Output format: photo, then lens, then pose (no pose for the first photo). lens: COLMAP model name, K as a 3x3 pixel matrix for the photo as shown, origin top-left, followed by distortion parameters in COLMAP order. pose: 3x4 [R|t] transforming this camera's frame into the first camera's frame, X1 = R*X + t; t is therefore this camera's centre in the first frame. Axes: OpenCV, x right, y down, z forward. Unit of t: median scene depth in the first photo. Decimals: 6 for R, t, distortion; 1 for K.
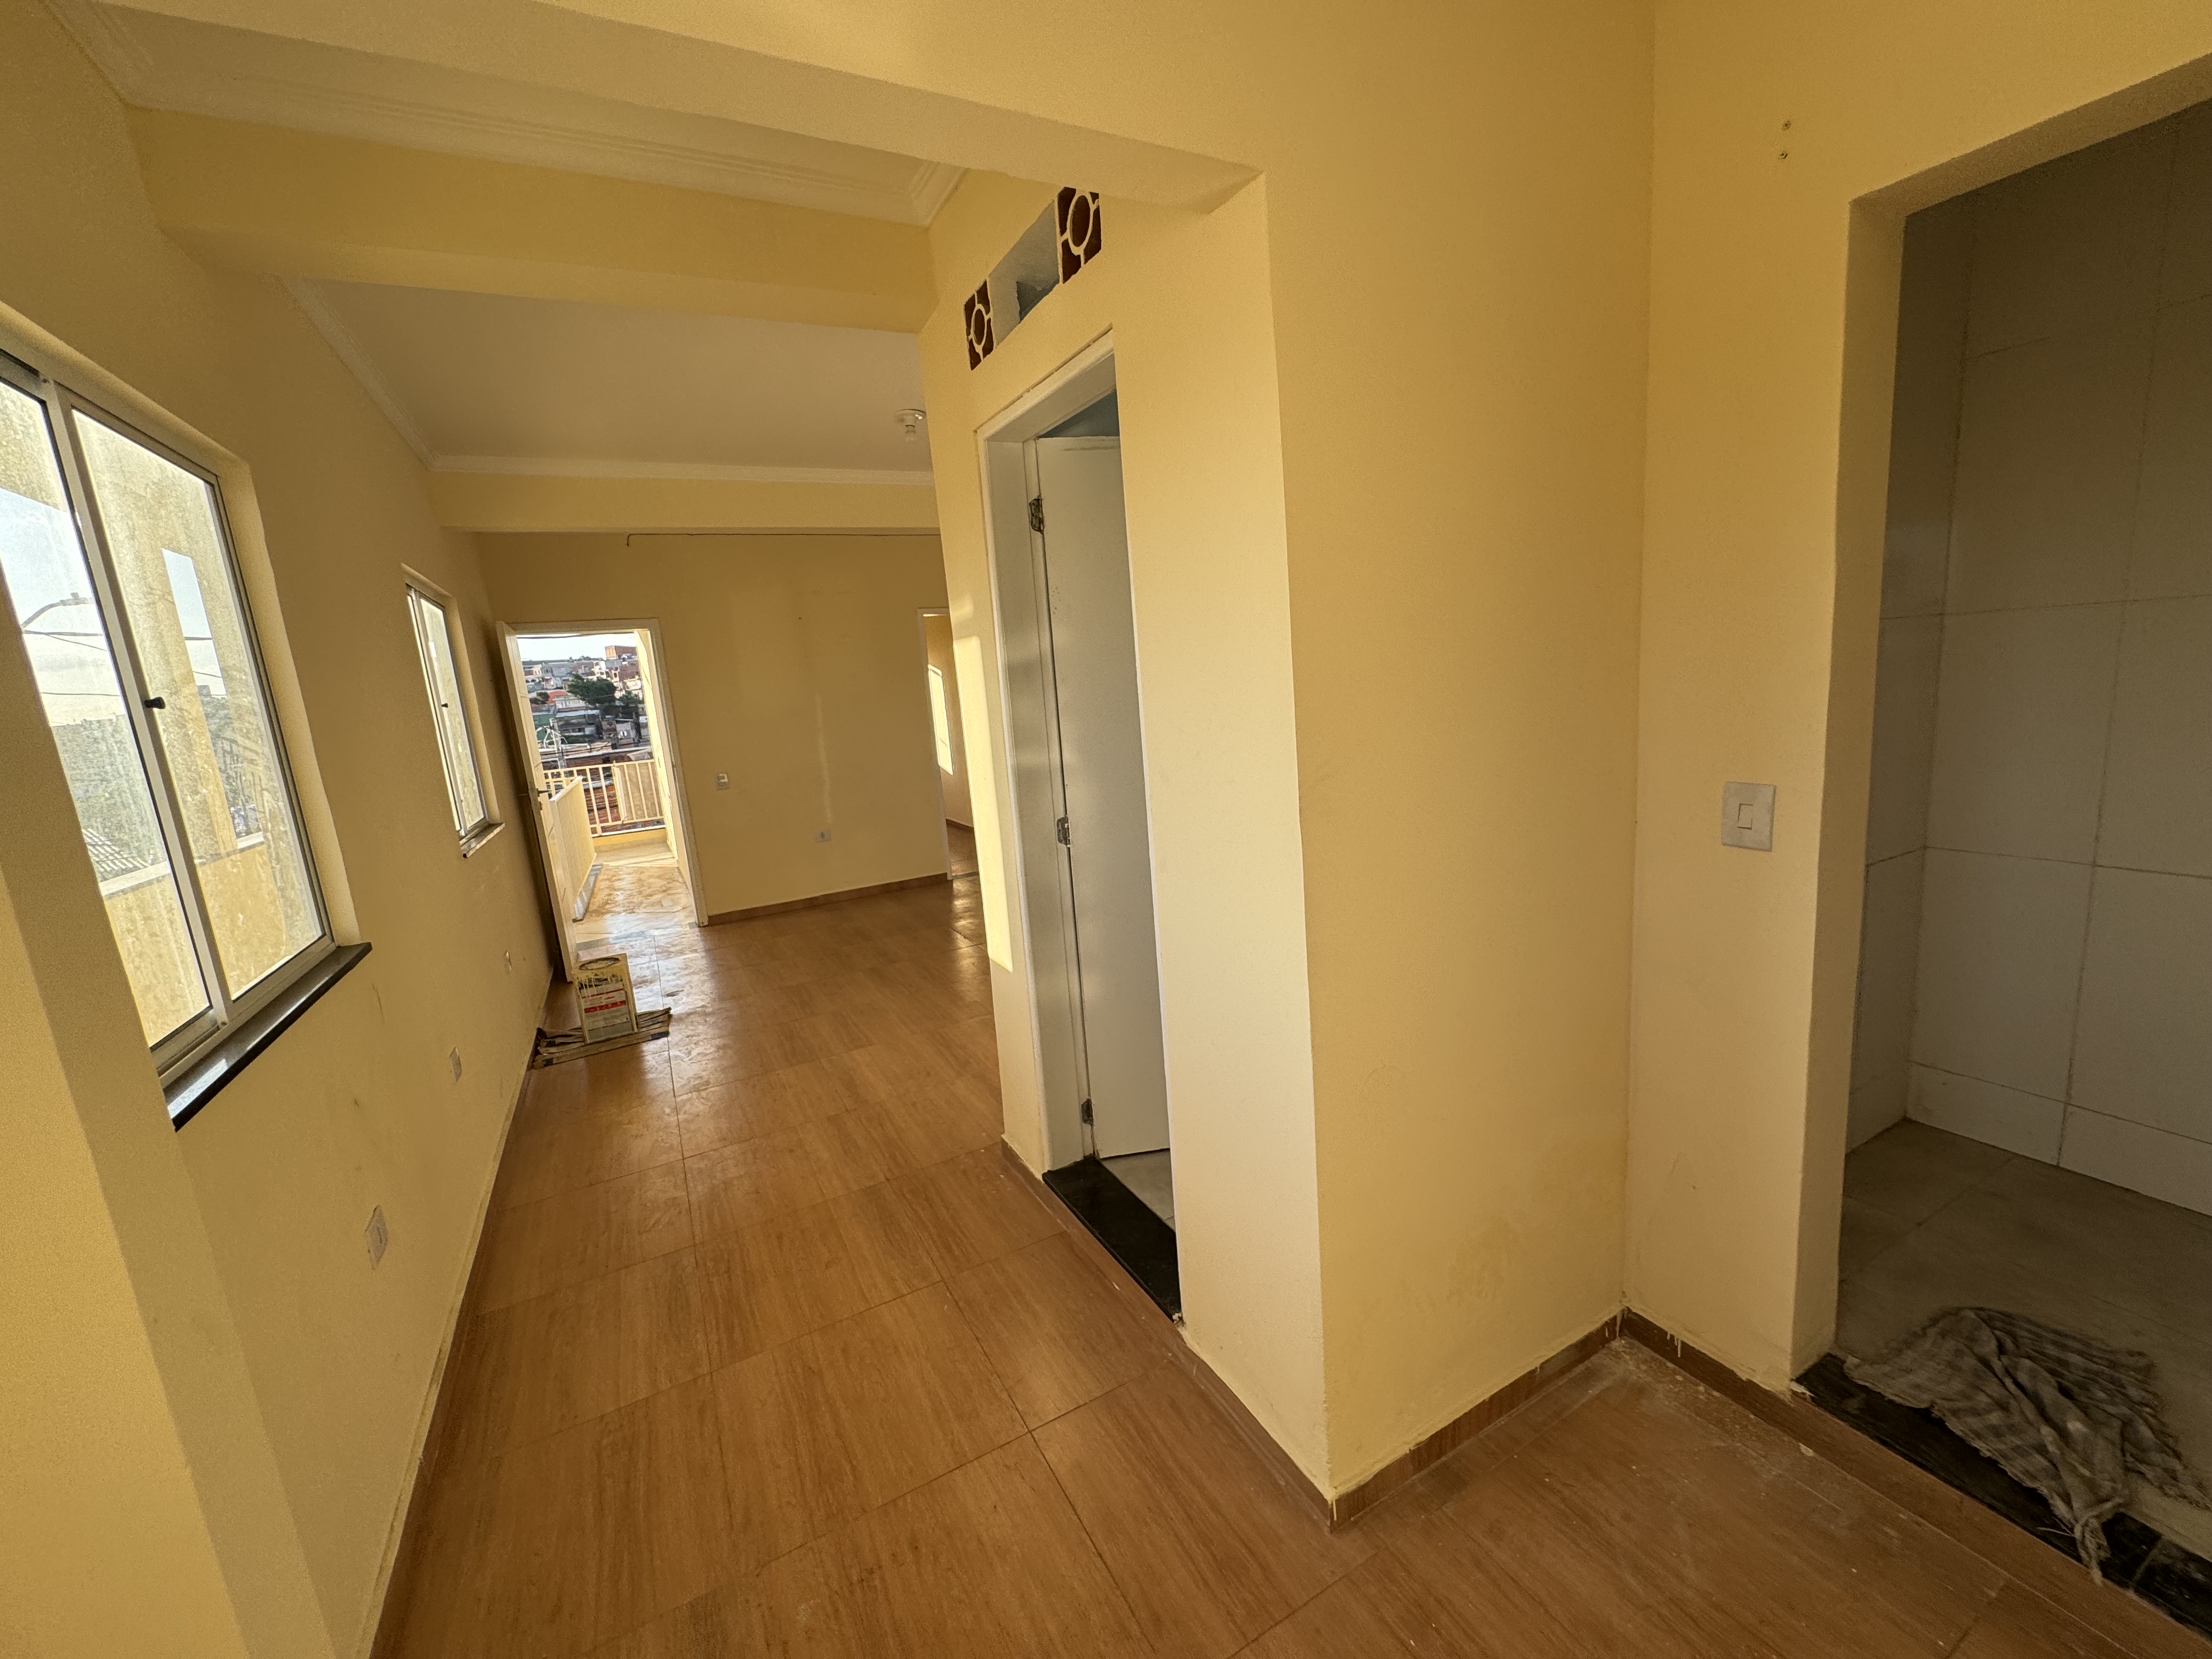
lens RADIAL K [[882.8, 0, 1109.4], [0, 882.8, 829.3], [0, 0, 1]] dist [-0.001666, 0.000838]
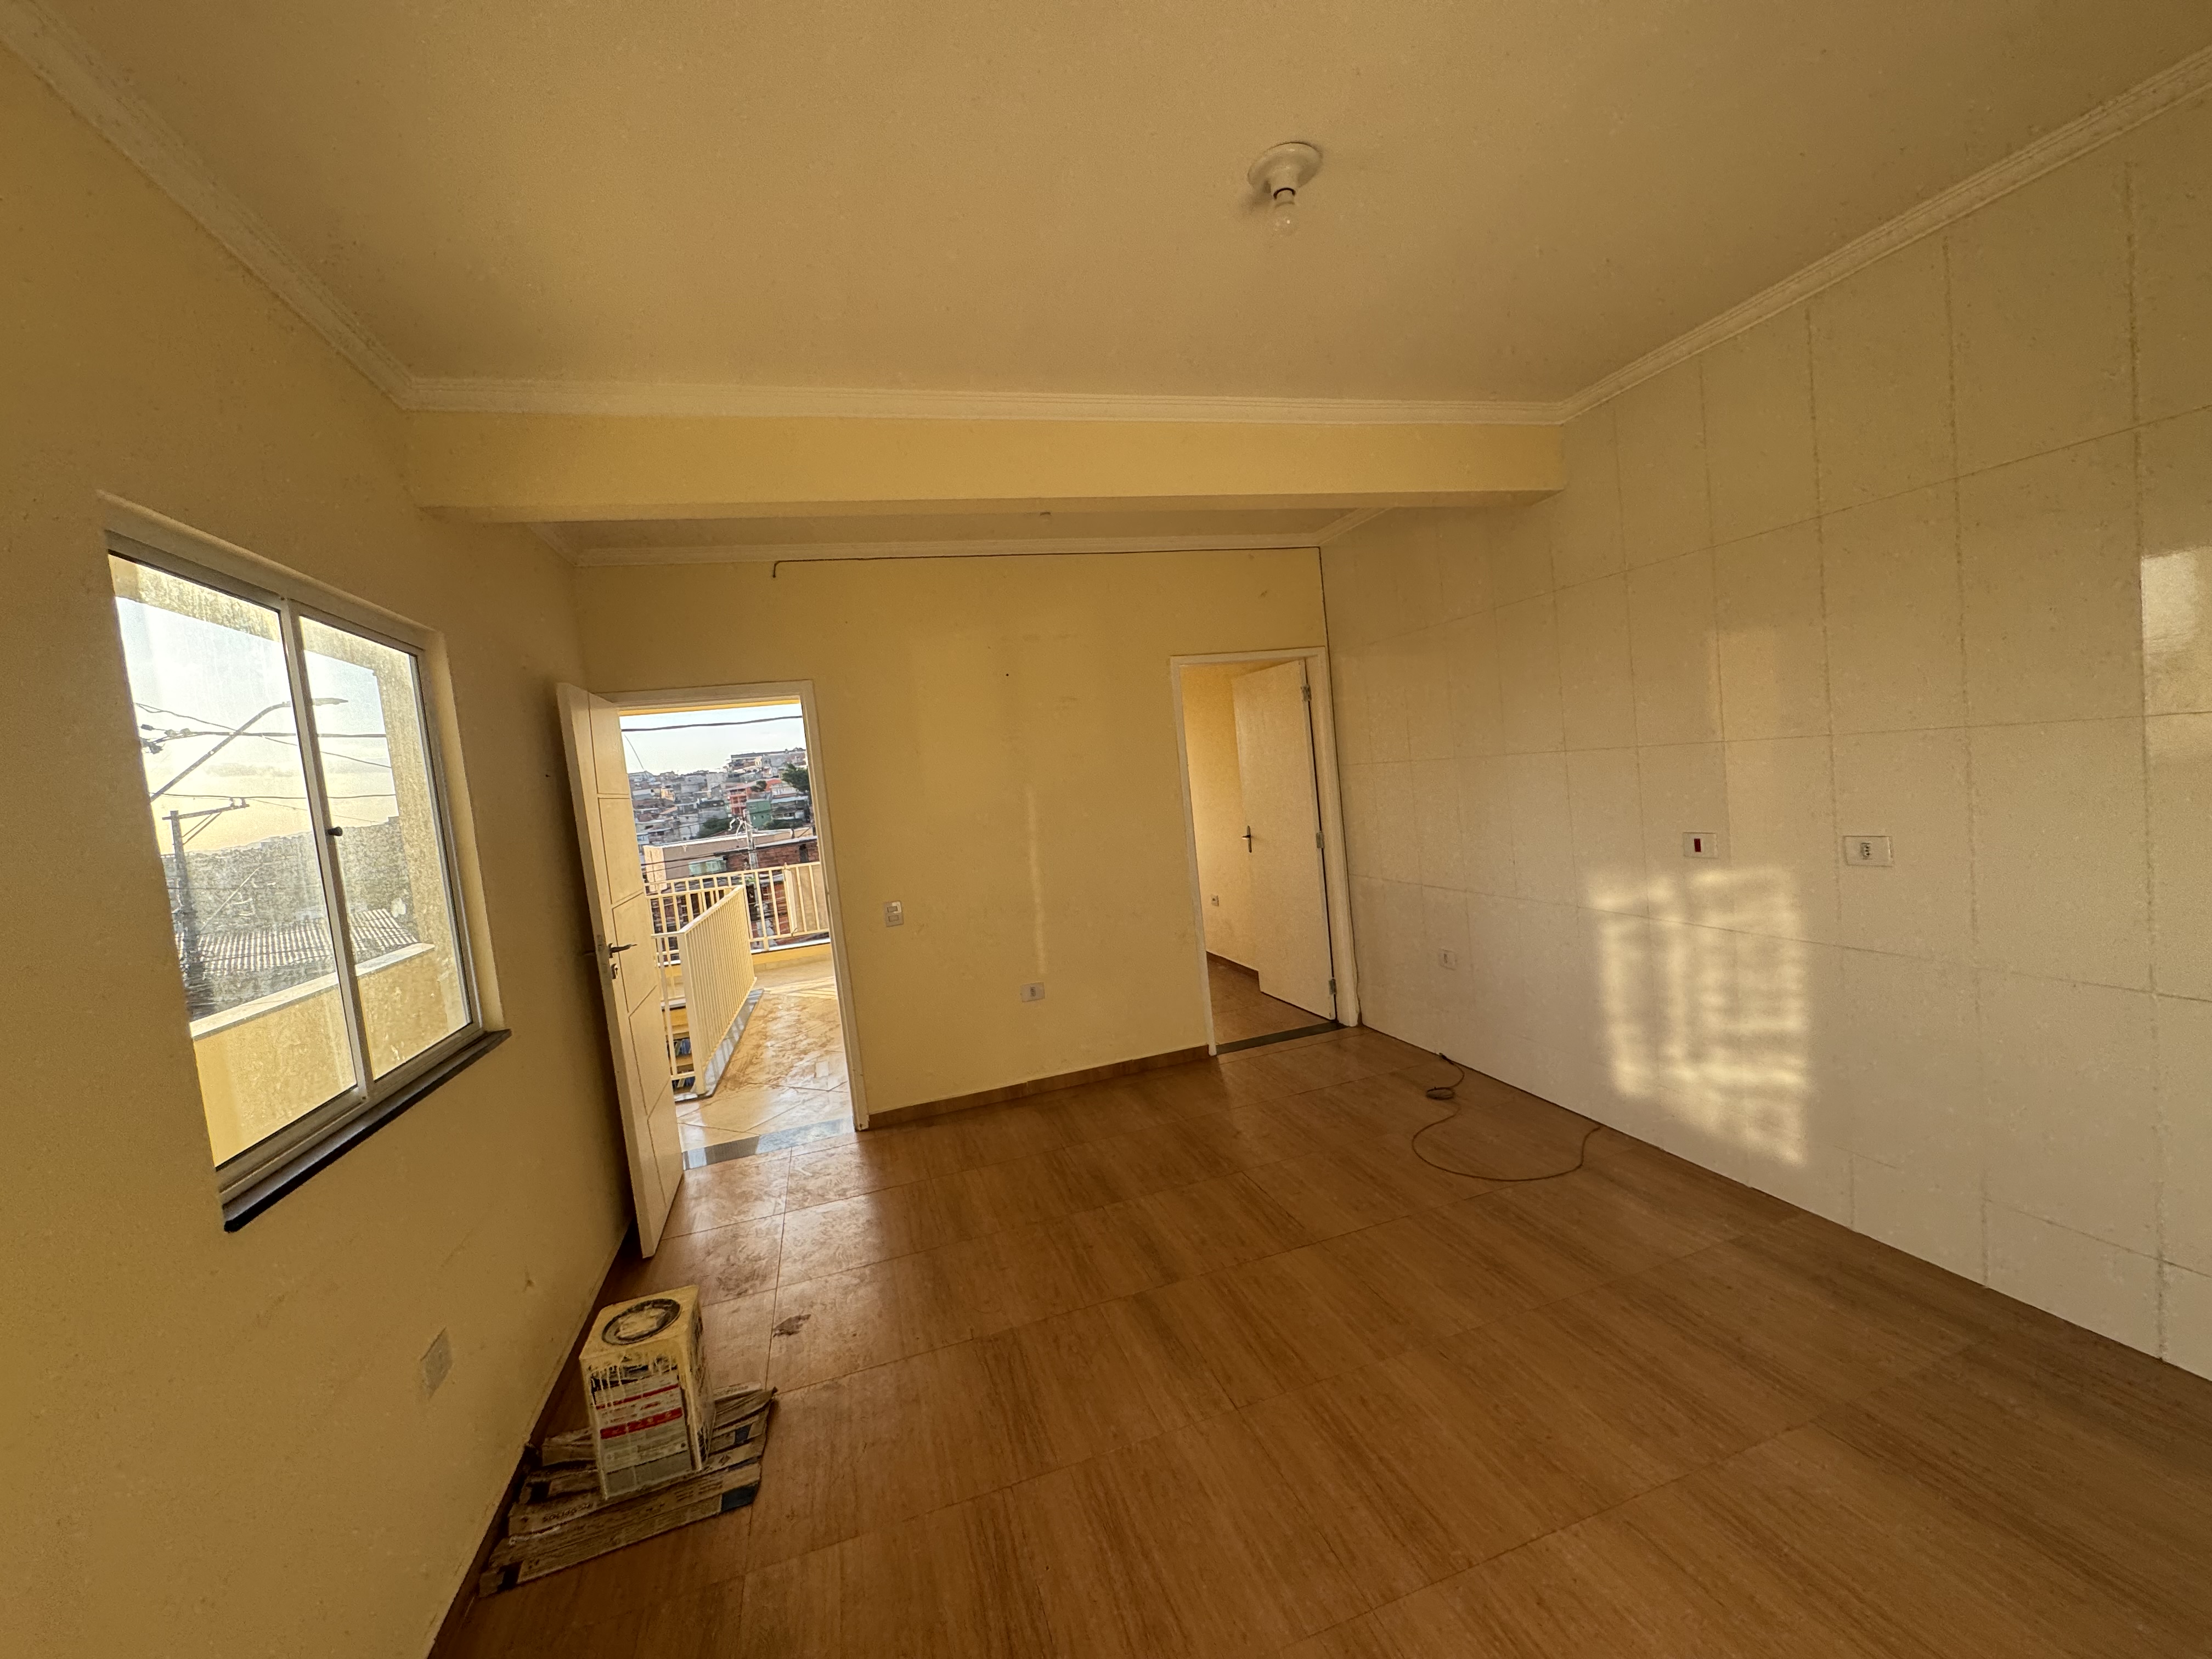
lens RADIAL K [[882.8, 0, 1109.4], [0, 882.8, 829.3], [0, 0, 1]] dist [-0.001666, 0.000838]
pose [[0.981328, -0.008626, -0.192146, -0.160645], [-0.008445, 0.996098, -0.087845, -0.067429], [0.192154, 0.087827, 0.977427, 0.400479]]
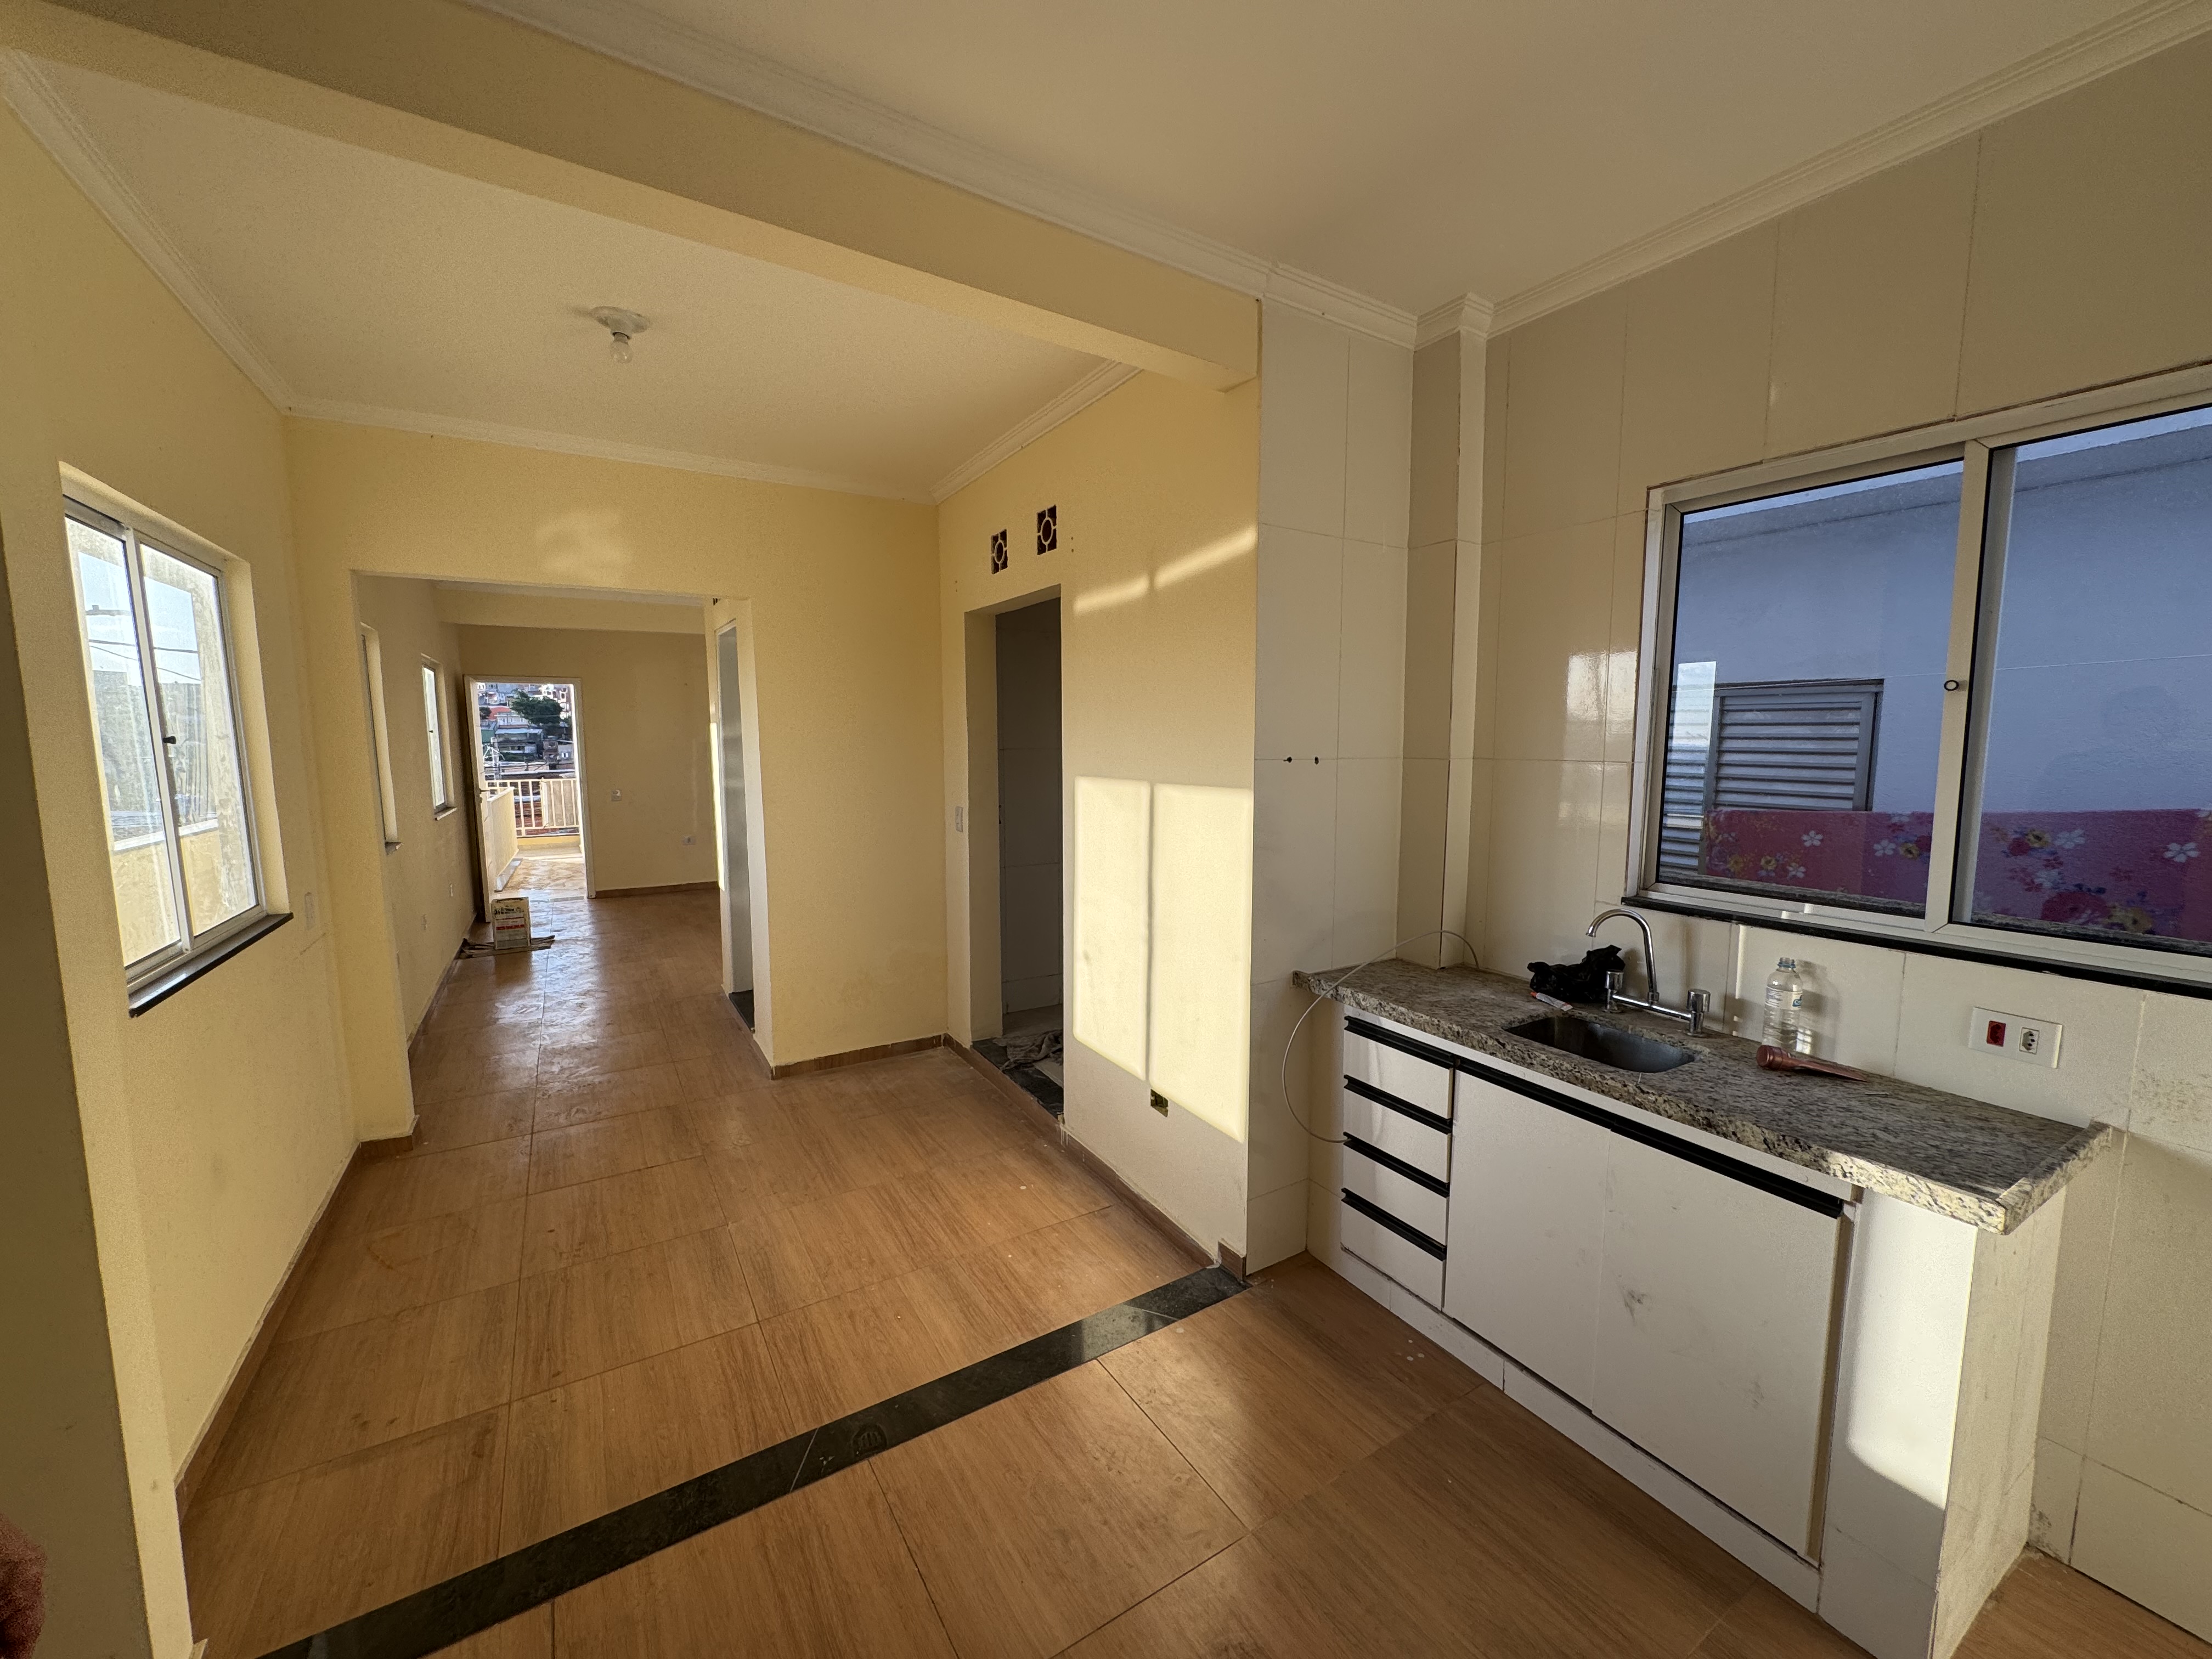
lens RADIAL K [[882.8, 0, 1109.4], [0, 882.8, 829.3], [0, 0, 1]] dist [-0.001666, 0.000838]
pose [[0.996038, 0.070379, 0.054364, 0.294285], [-0.066586, 0.995414, -0.068689, 0.047883], [-0.058949, 0.064797, 0.996156, -0.478125]]
